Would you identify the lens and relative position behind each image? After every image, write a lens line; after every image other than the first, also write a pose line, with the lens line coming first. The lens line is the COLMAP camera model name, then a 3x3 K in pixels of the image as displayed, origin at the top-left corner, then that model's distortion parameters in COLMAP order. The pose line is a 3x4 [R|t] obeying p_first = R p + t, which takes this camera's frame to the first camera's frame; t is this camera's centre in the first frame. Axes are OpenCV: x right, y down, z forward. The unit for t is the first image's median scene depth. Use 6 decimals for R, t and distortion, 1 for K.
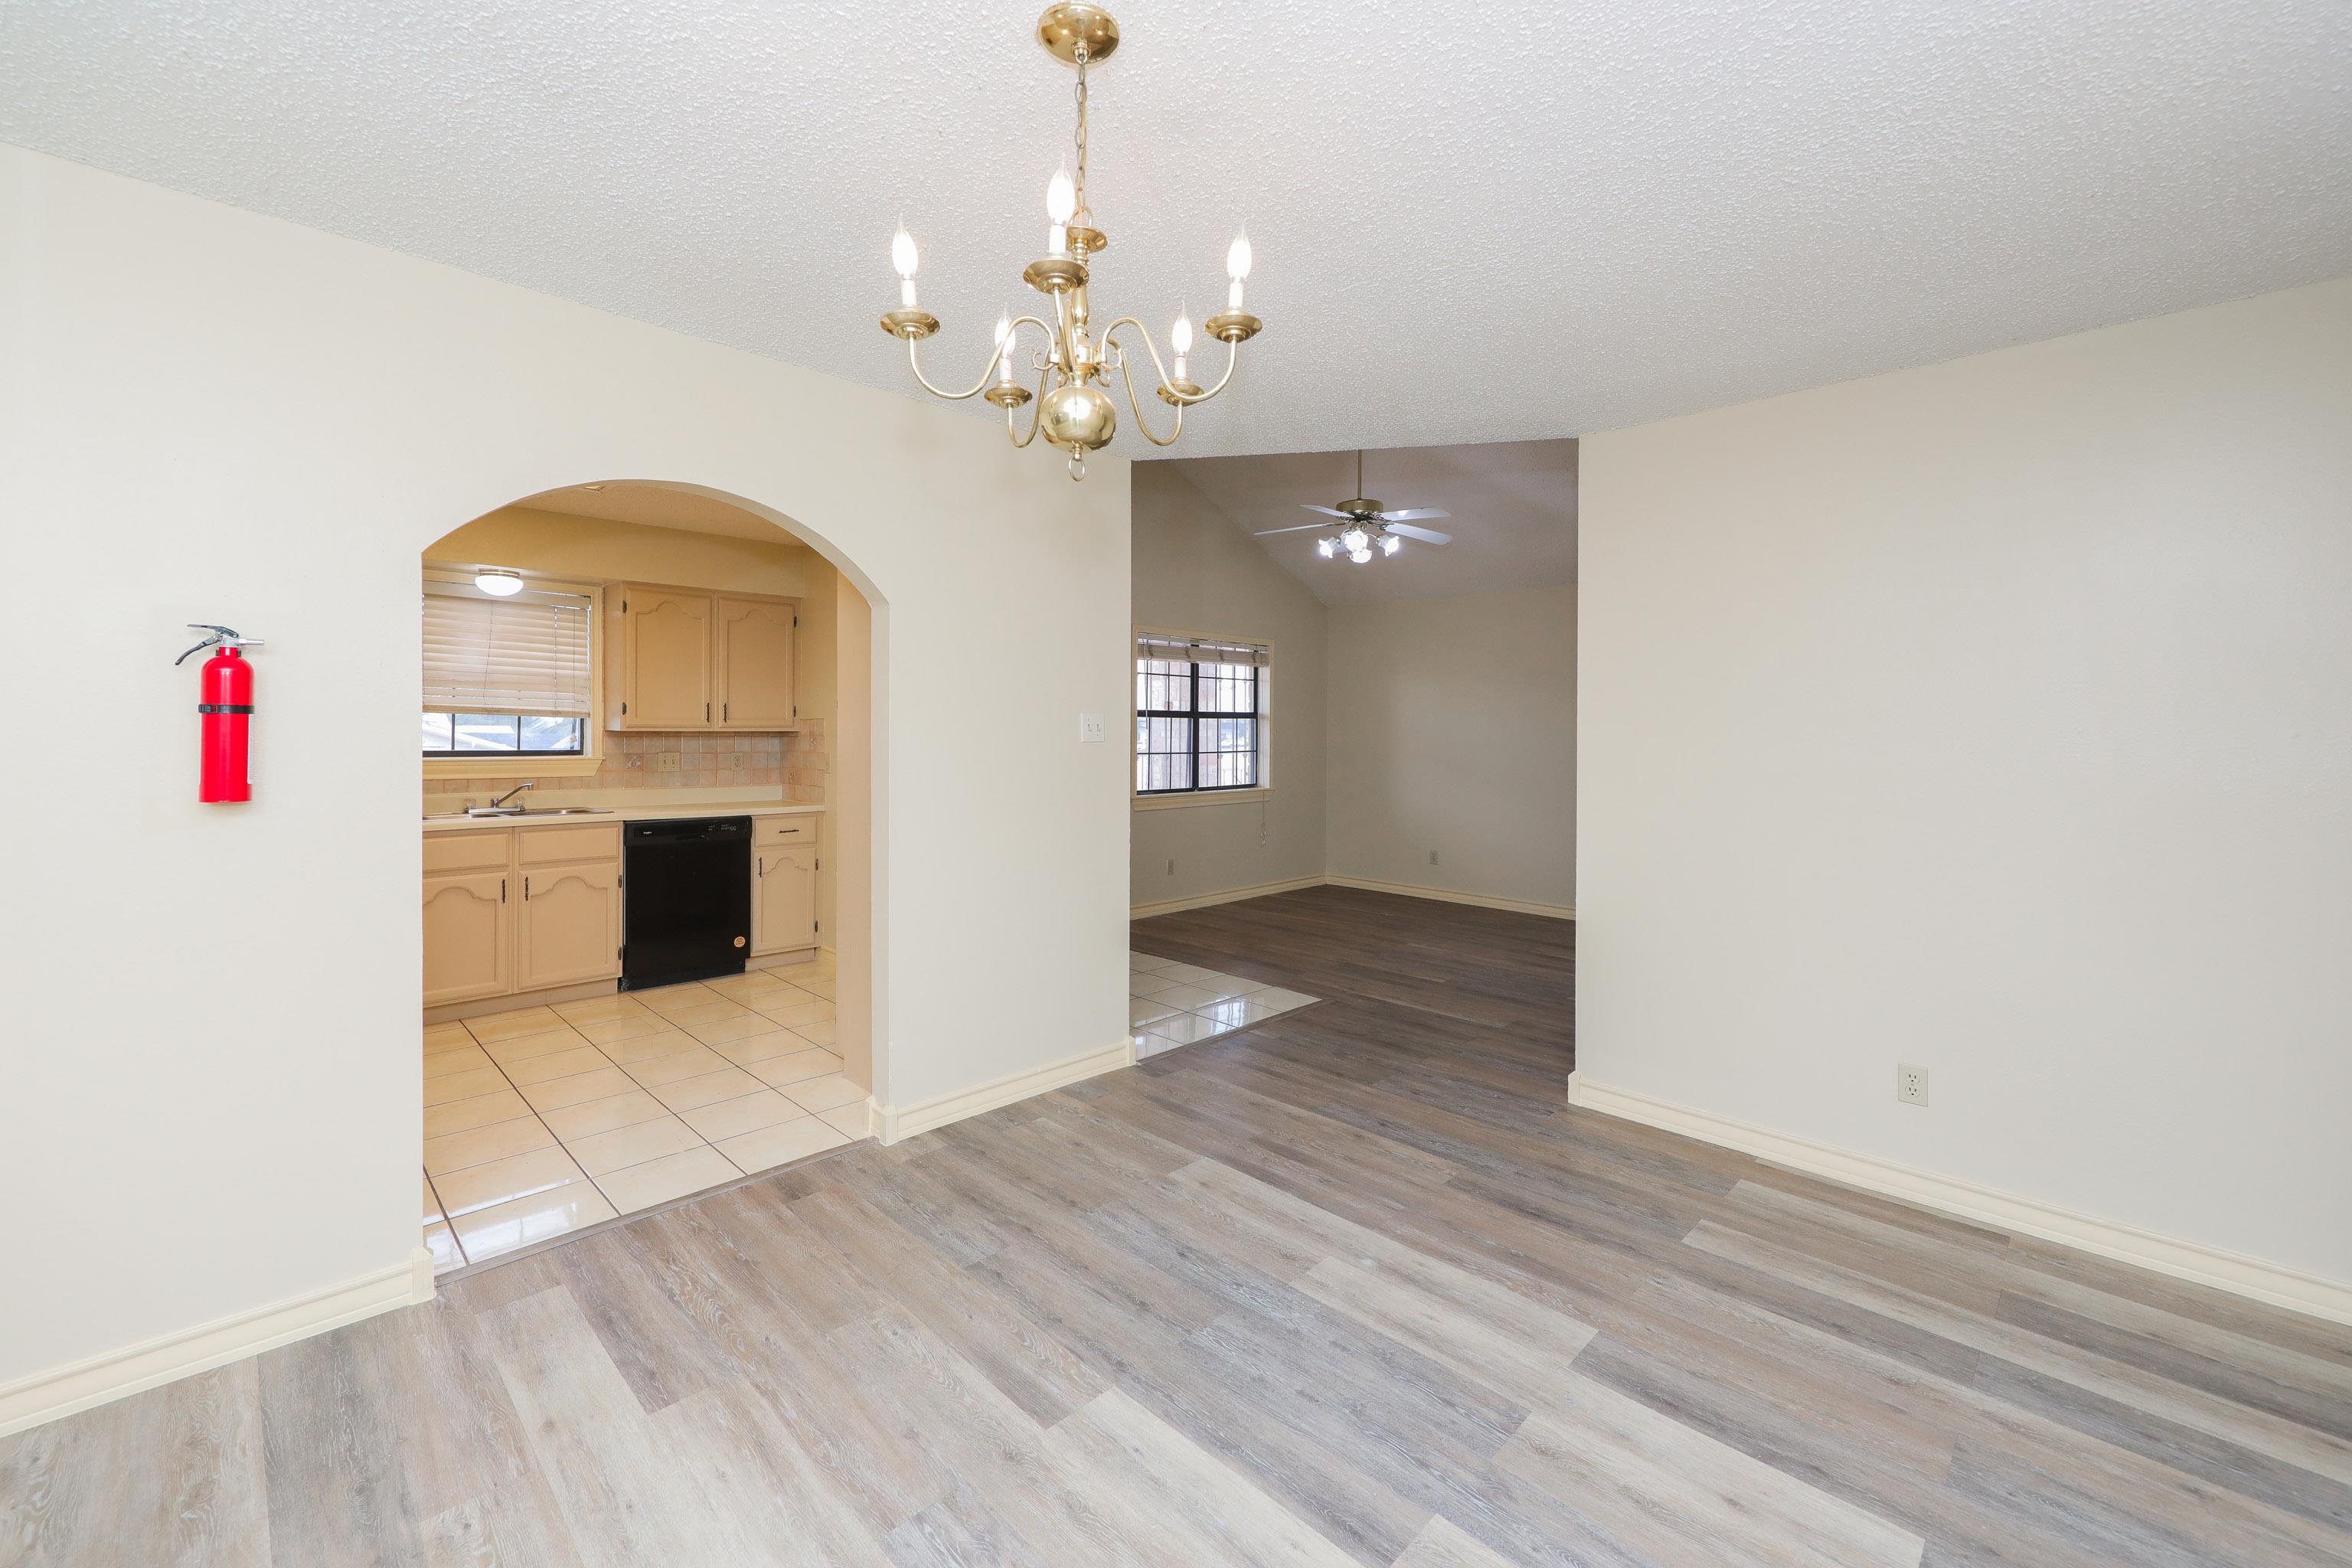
lens RADIAL K [[950.9, 0, 1174.9], [0, 950.9, 735.2], [0, 0, 1]] dist [0.008647, -0.000708]
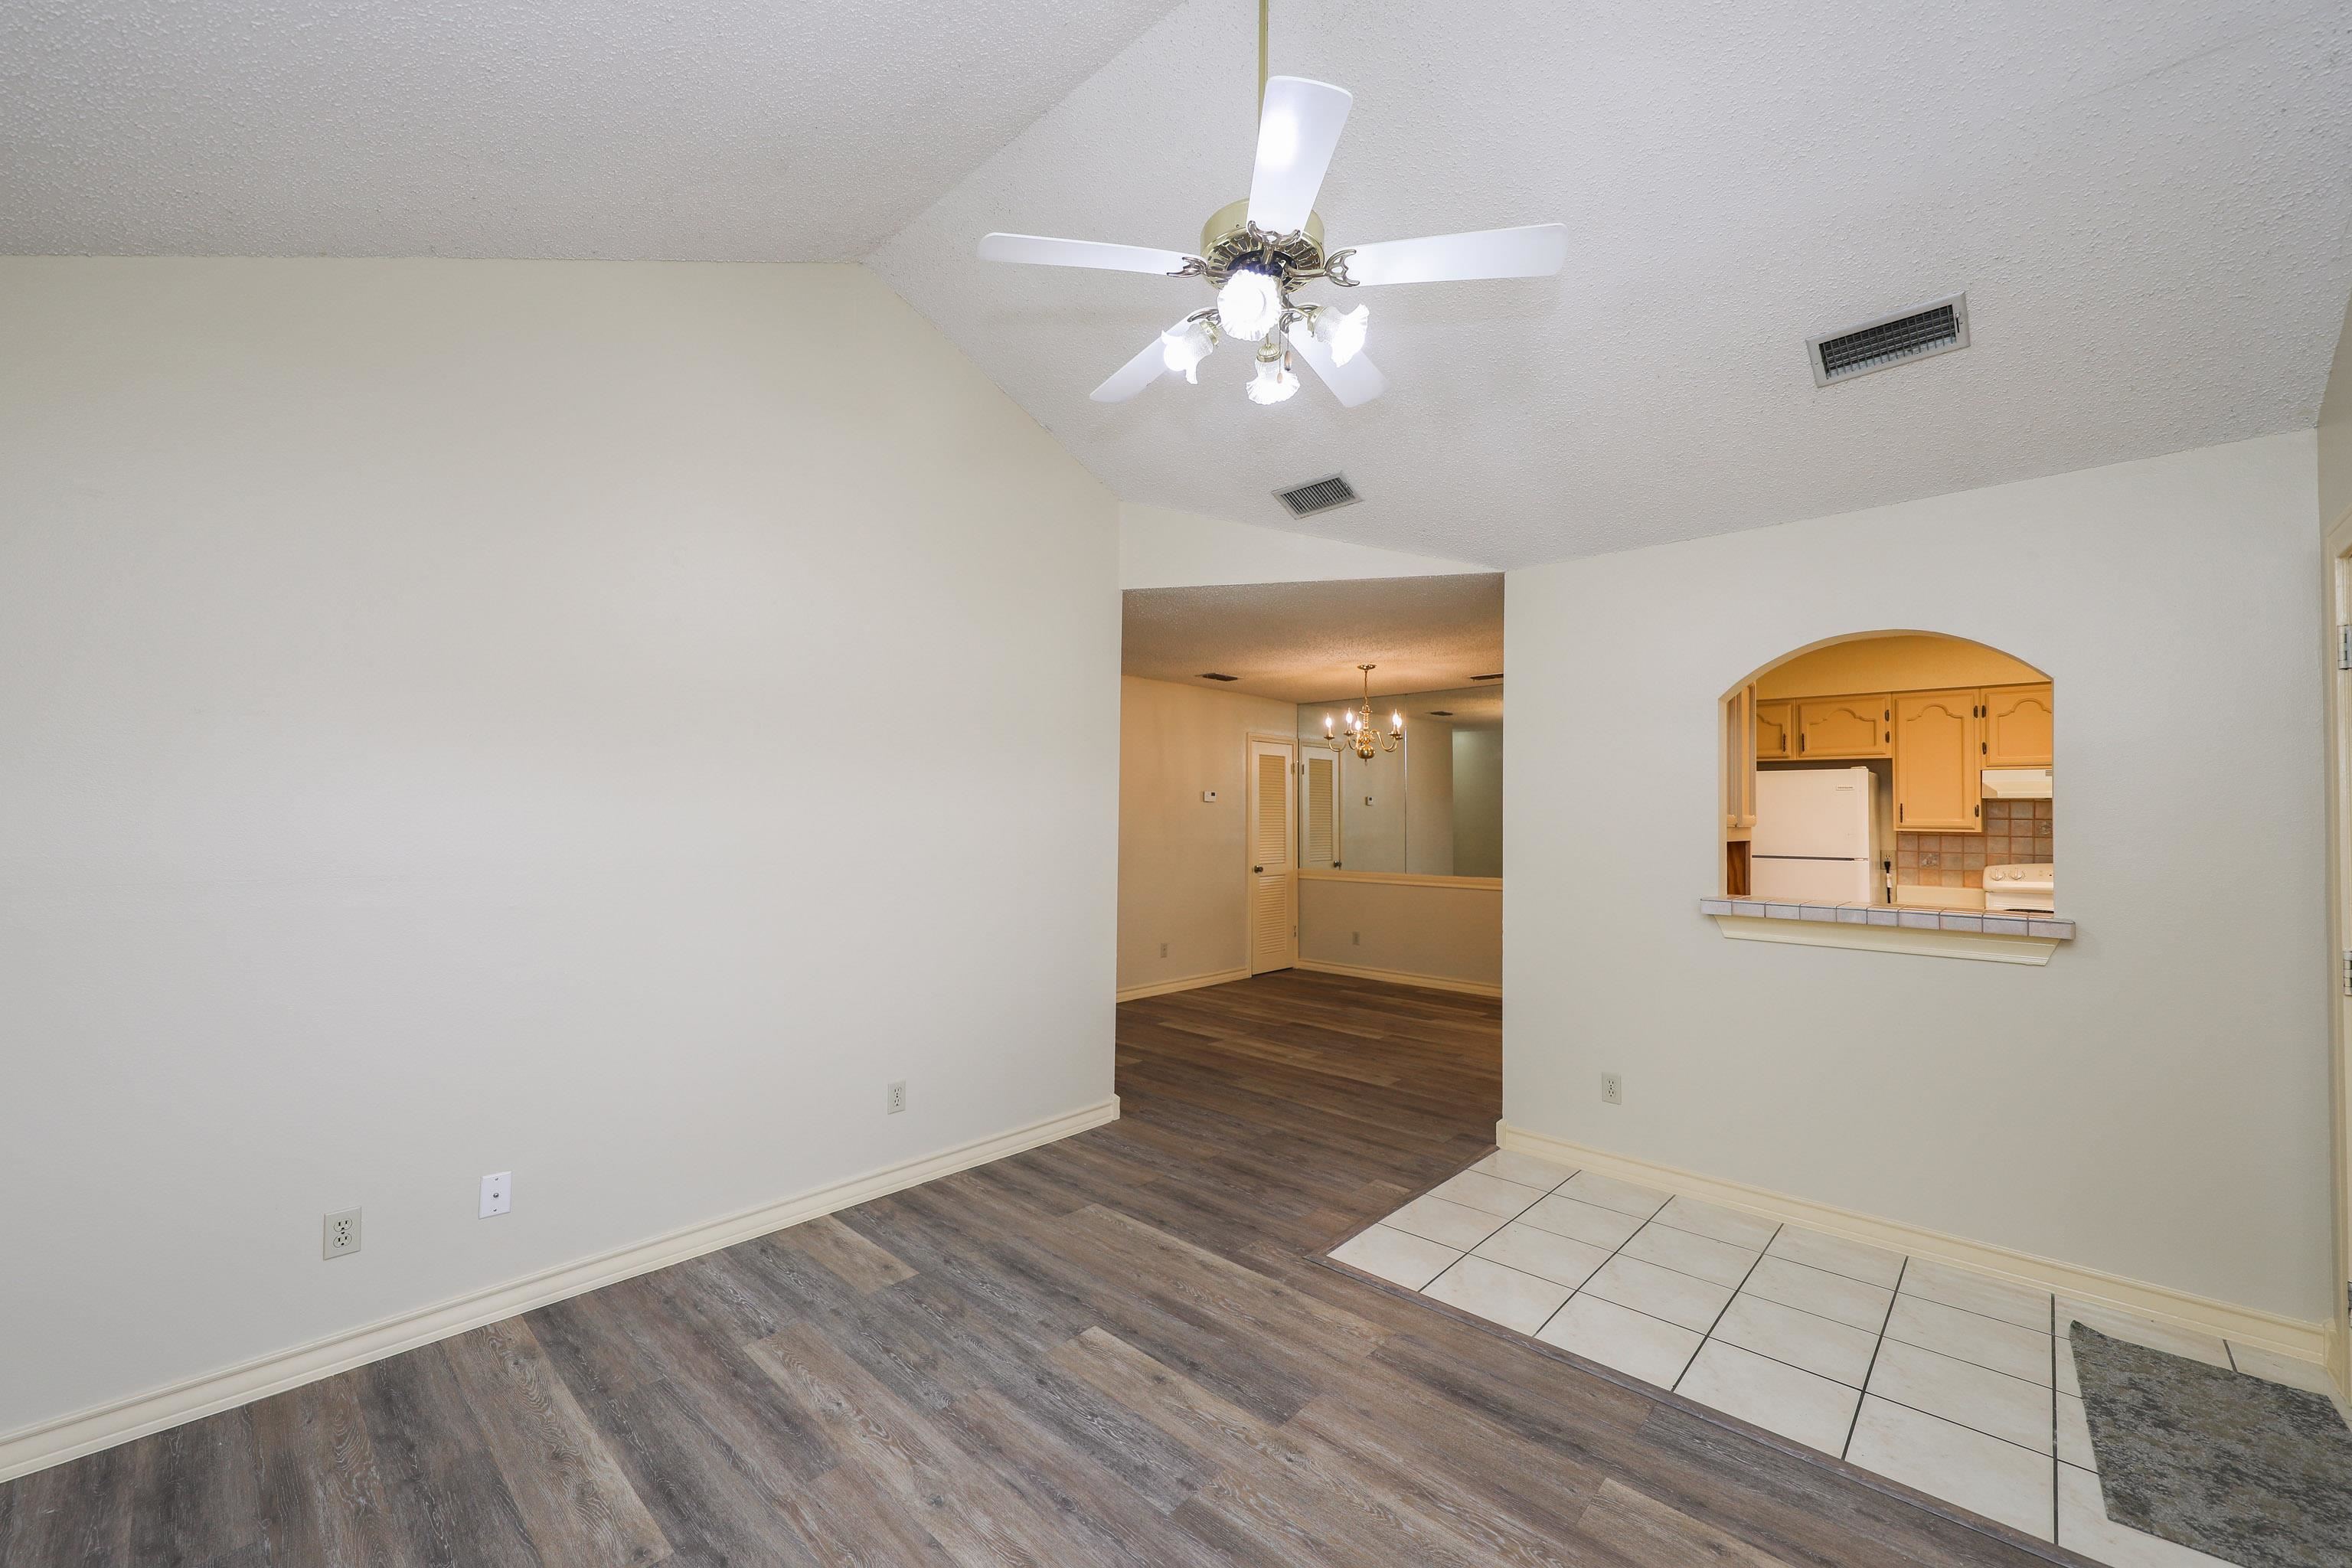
lens RADIAL K [[922.1, 0, 1173.1], [0, 922.1, 794.6], [0, 0, 1]] dist [0.013628, -0.006402]
pose [[-0.999522, -0.014347, -0.027383, 0.336947], [-0.013914, 0.999776, -0.015943, -0.018800], [0.027606, -0.015554, -0.999498, 1.958581]]
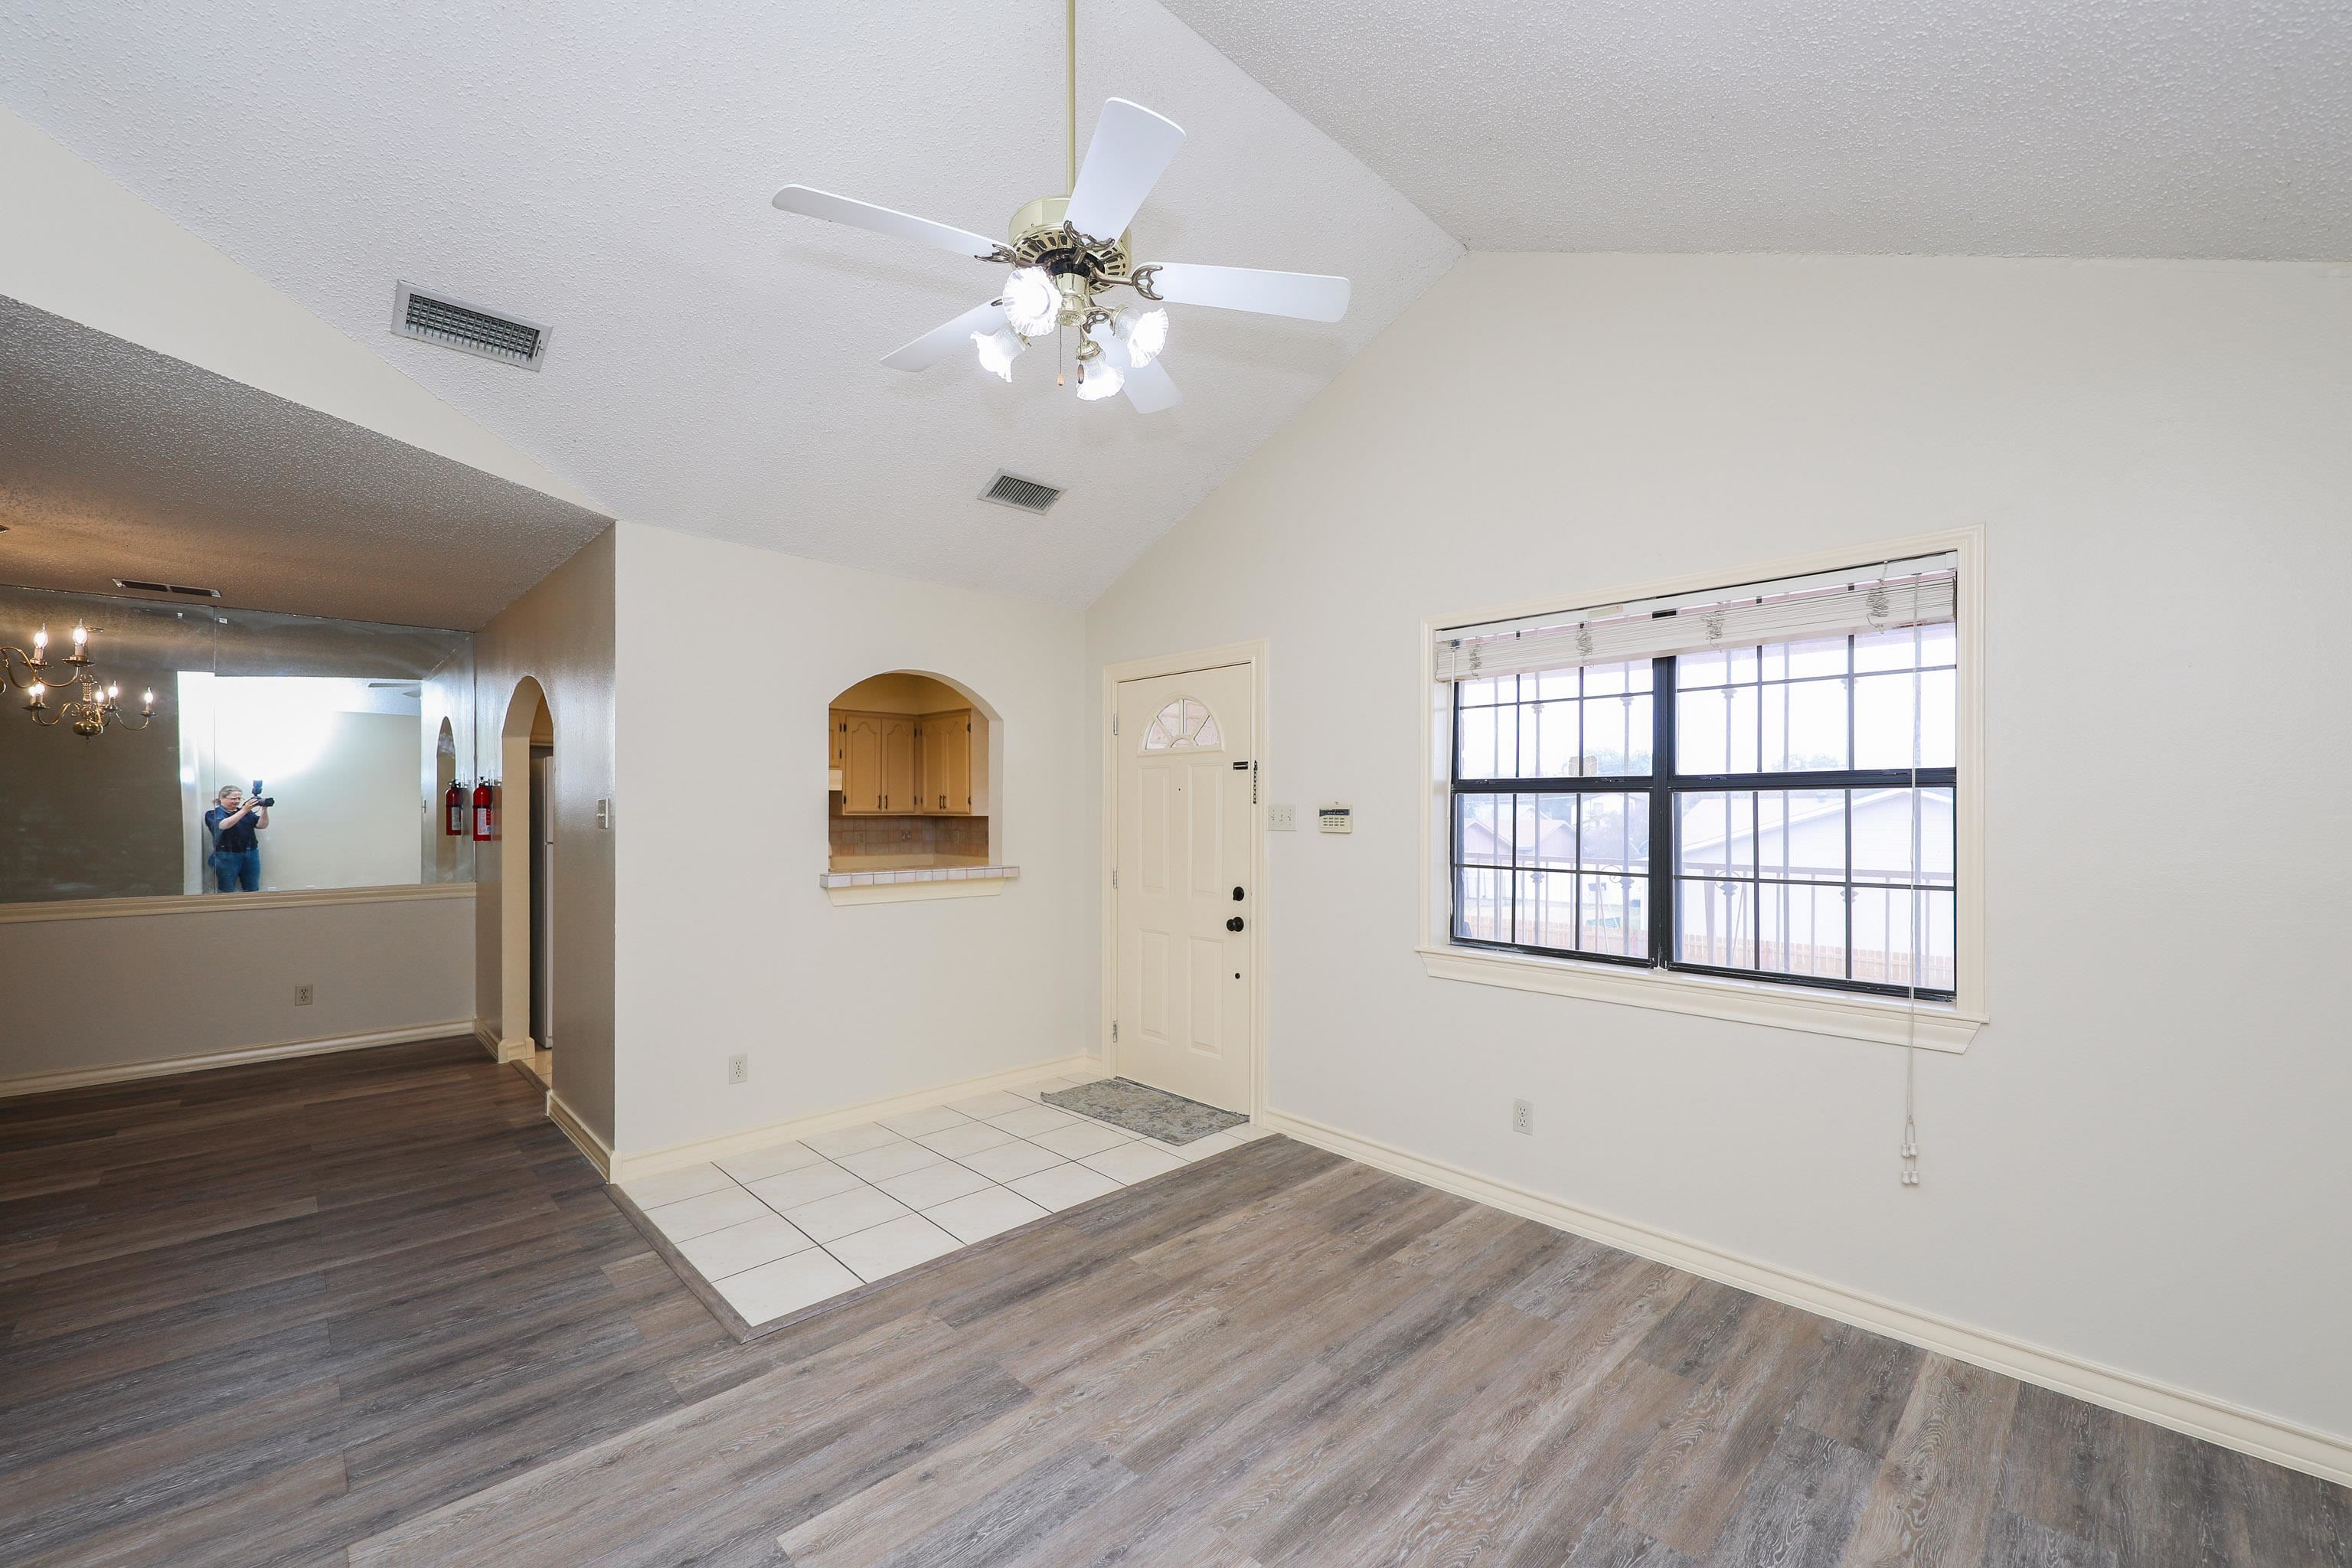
lens RADIAL K [[935.9, 0, 1168.6], [0, 935.9, 814.6], [0, 0, 1]] dist [0.002318, -0.000201]
pose [[-0.020021, -0.000539, -0.999799, 0.816731], [-0.009089, 0.999959, -0.000357, -0.011092], [0.999758, 0.009080, -0.020025, 1.505397]]
